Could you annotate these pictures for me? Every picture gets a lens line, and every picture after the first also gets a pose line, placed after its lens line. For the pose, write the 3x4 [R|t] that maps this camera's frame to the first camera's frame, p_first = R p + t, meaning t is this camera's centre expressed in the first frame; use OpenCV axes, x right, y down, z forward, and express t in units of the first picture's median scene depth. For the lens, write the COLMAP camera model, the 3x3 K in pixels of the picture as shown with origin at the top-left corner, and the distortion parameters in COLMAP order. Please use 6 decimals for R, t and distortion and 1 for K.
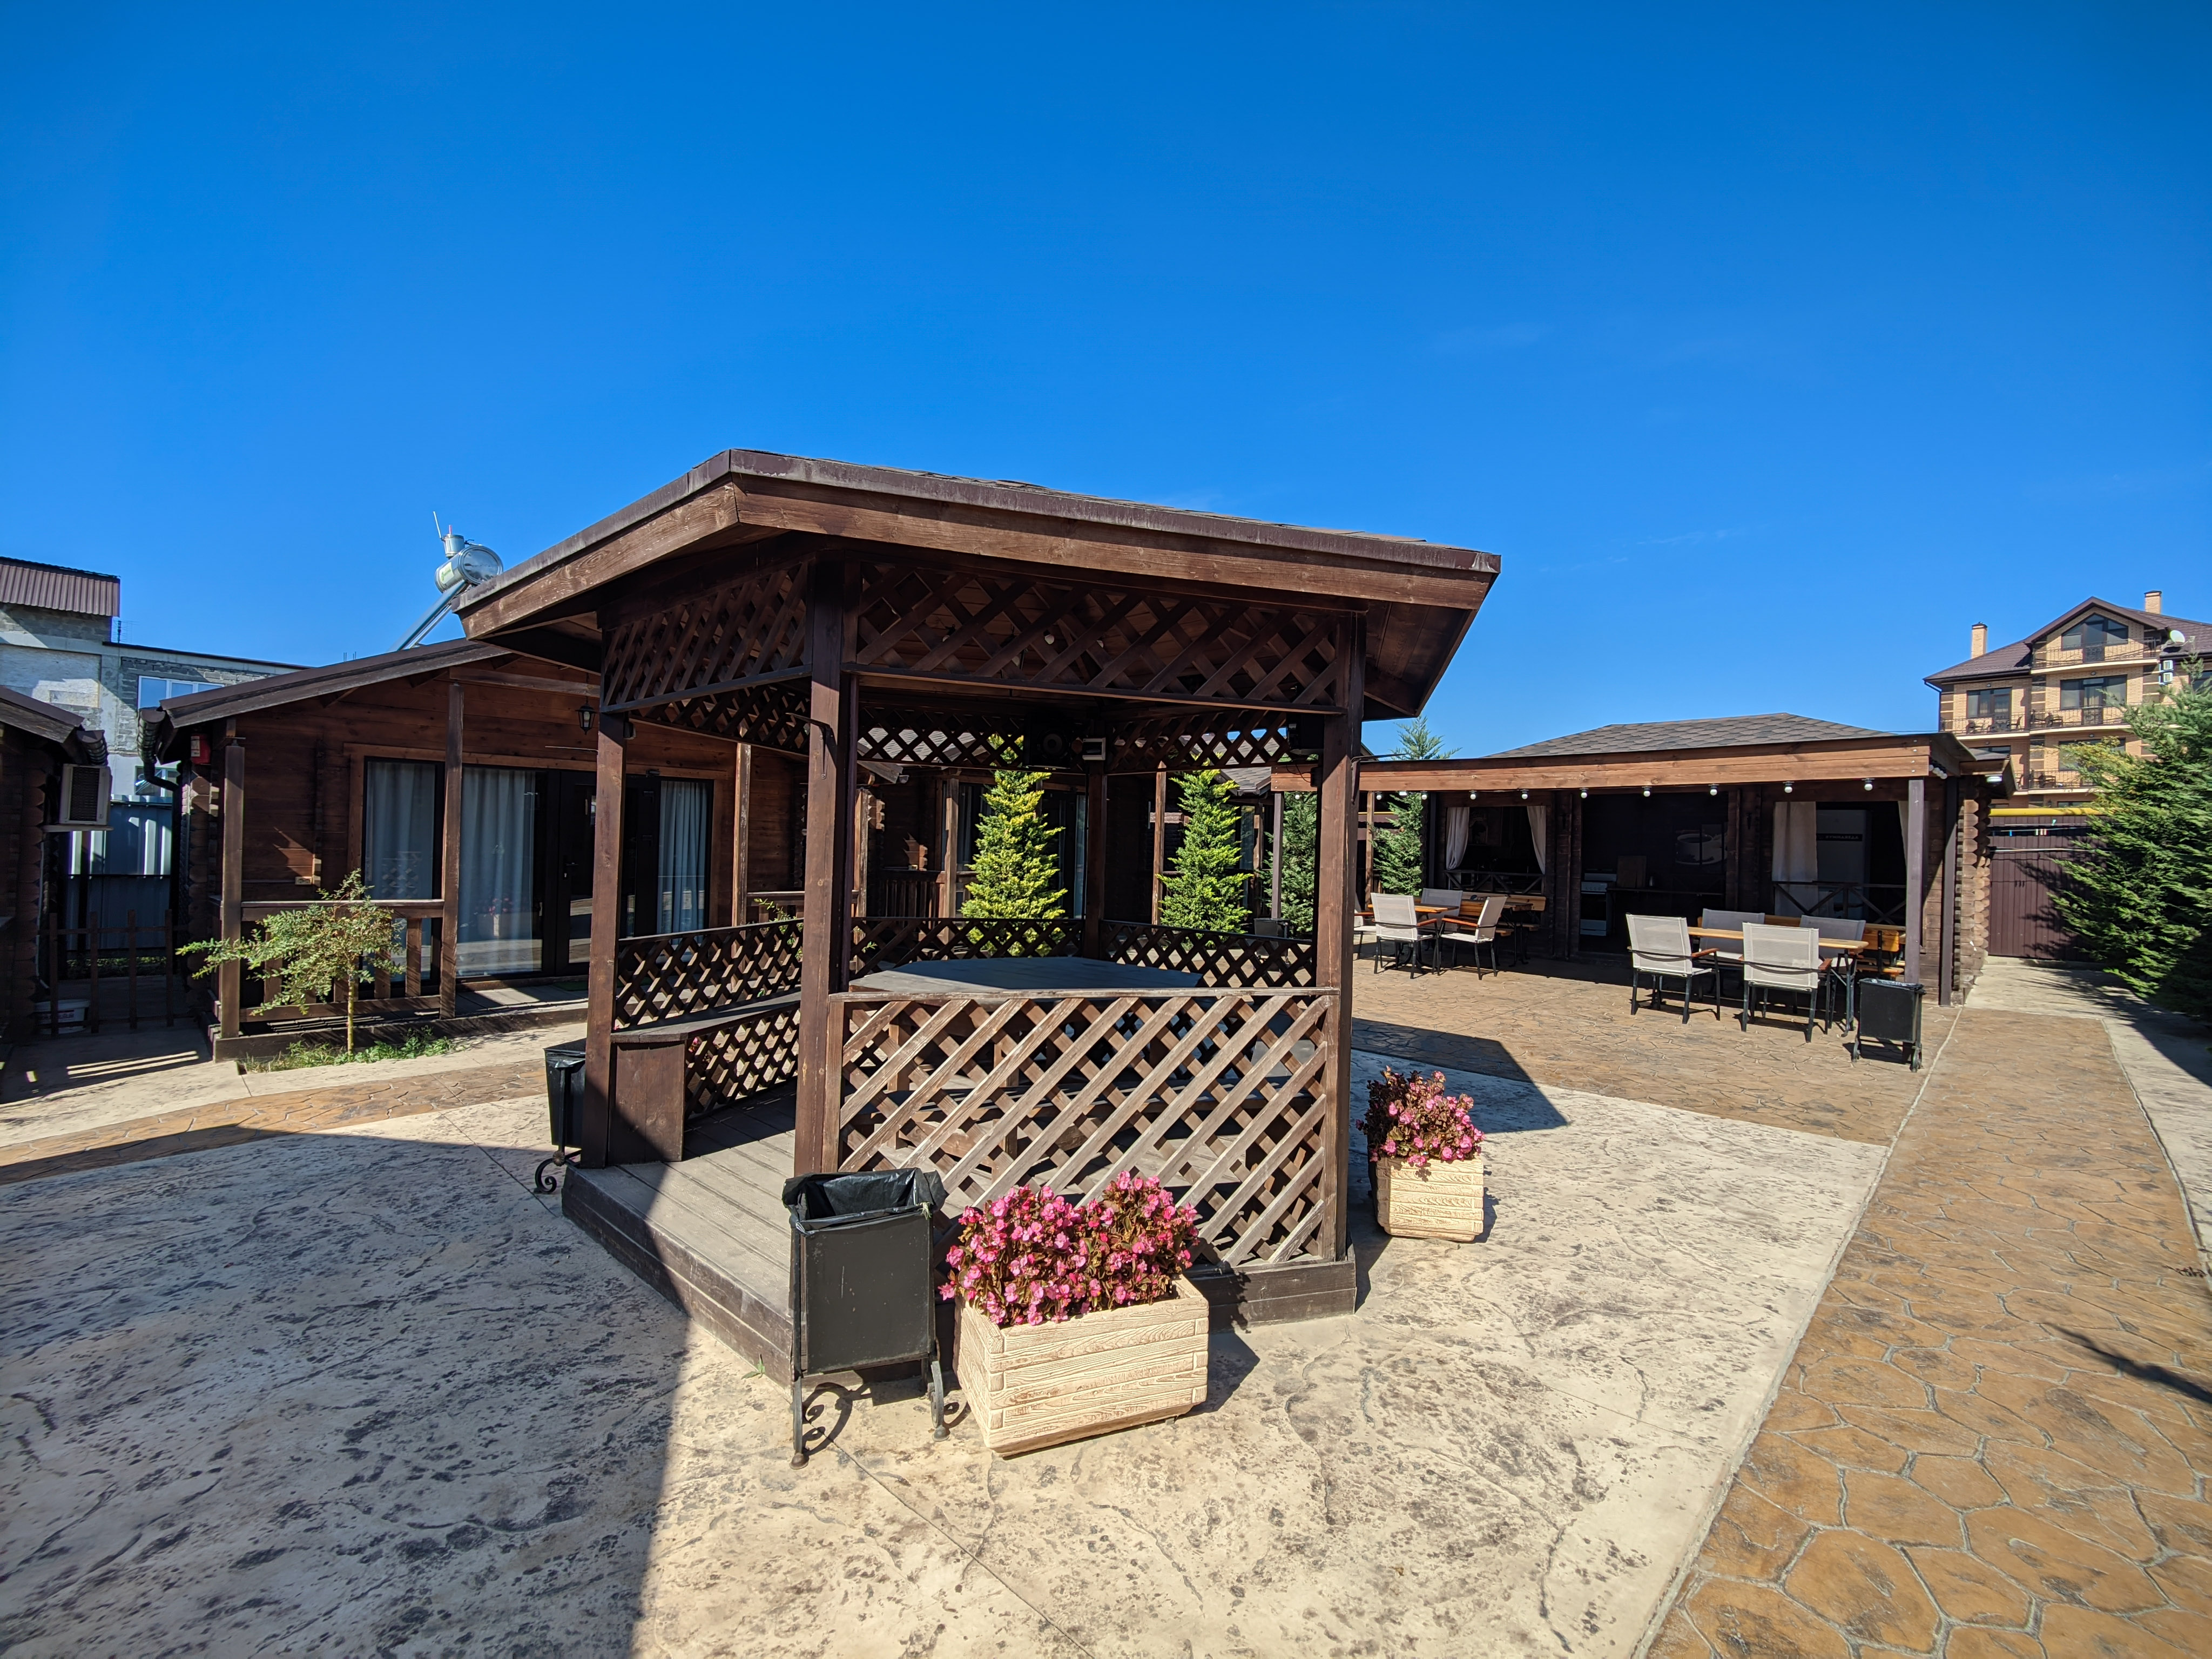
lens RADIAL K [[960.8, 0, 1094.8], [0, 960.8, 845.7], [0, 0, 1]] dist [0.018627, -0.012303]
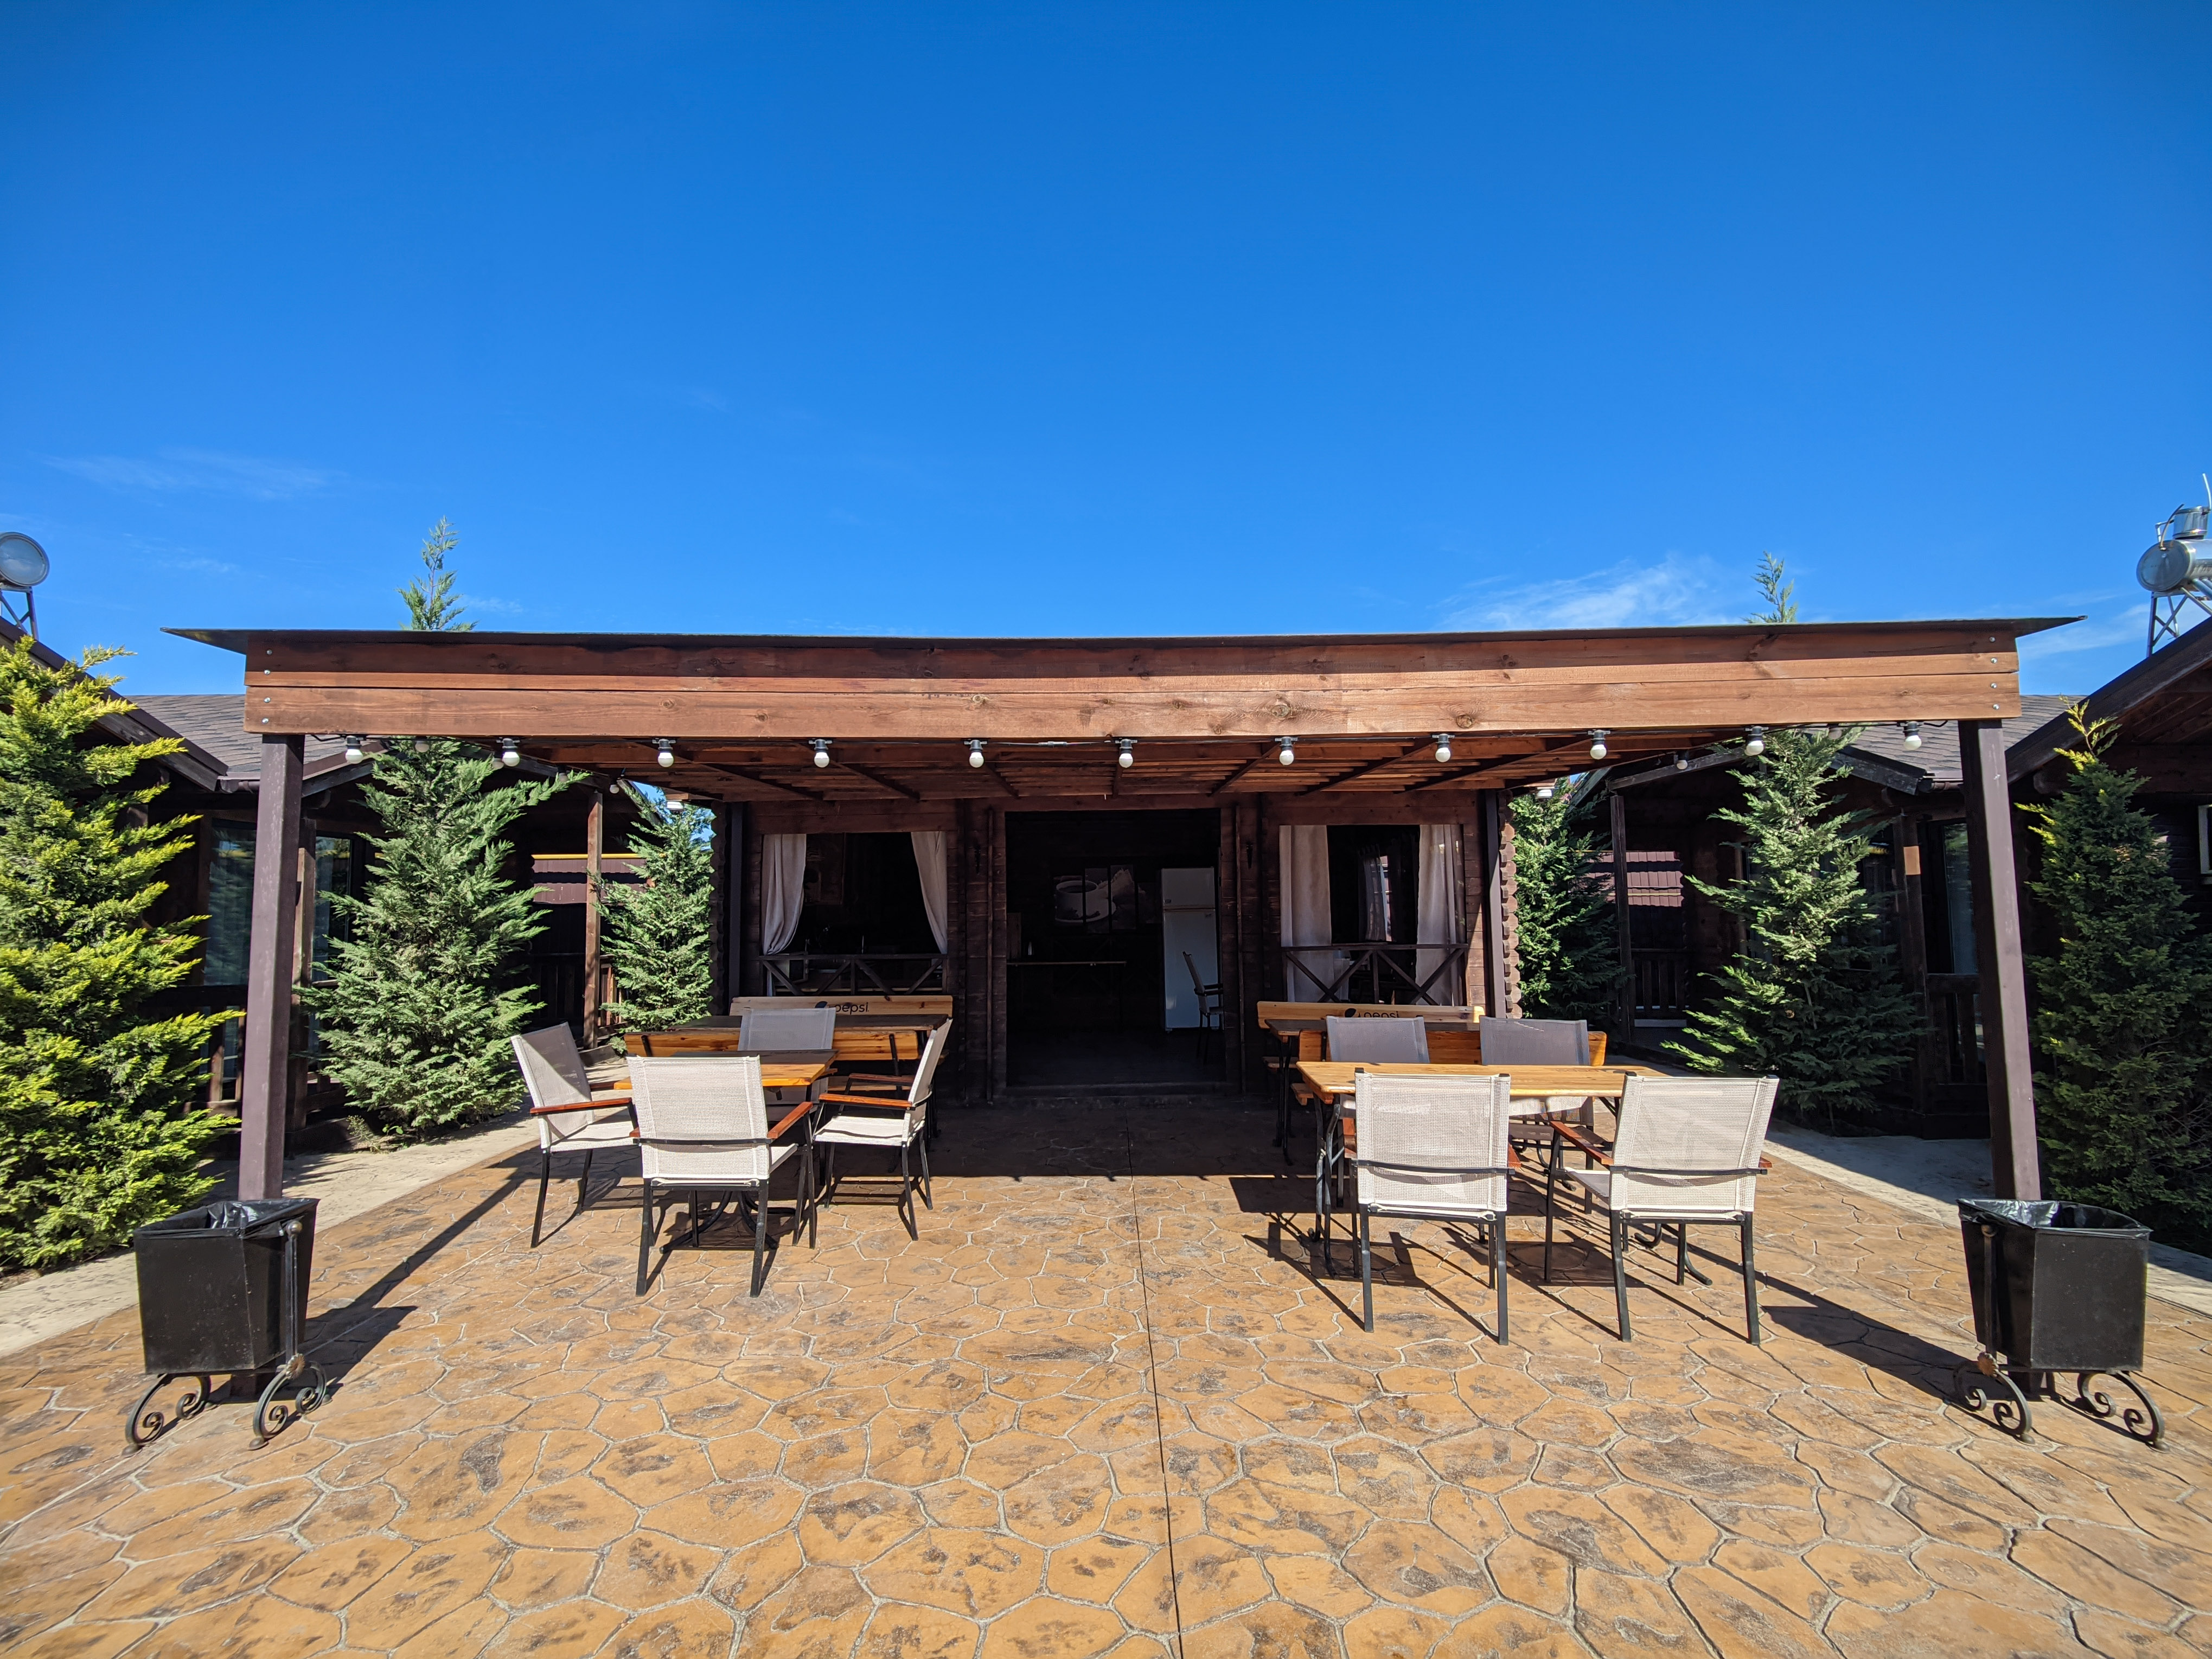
lens RADIAL K [[960.9, 0, 1103.6], [0, 960.9, 843.1], [0, 0, 1]] dist [0.018627, -0.012303]
pose [[0.710933, 0.015978, 0.703078, 0.172396], [0.030502, 0.998101, -0.053525, -0.002704], [-0.702598, 0.059498, 0.709095, 0.661894]]
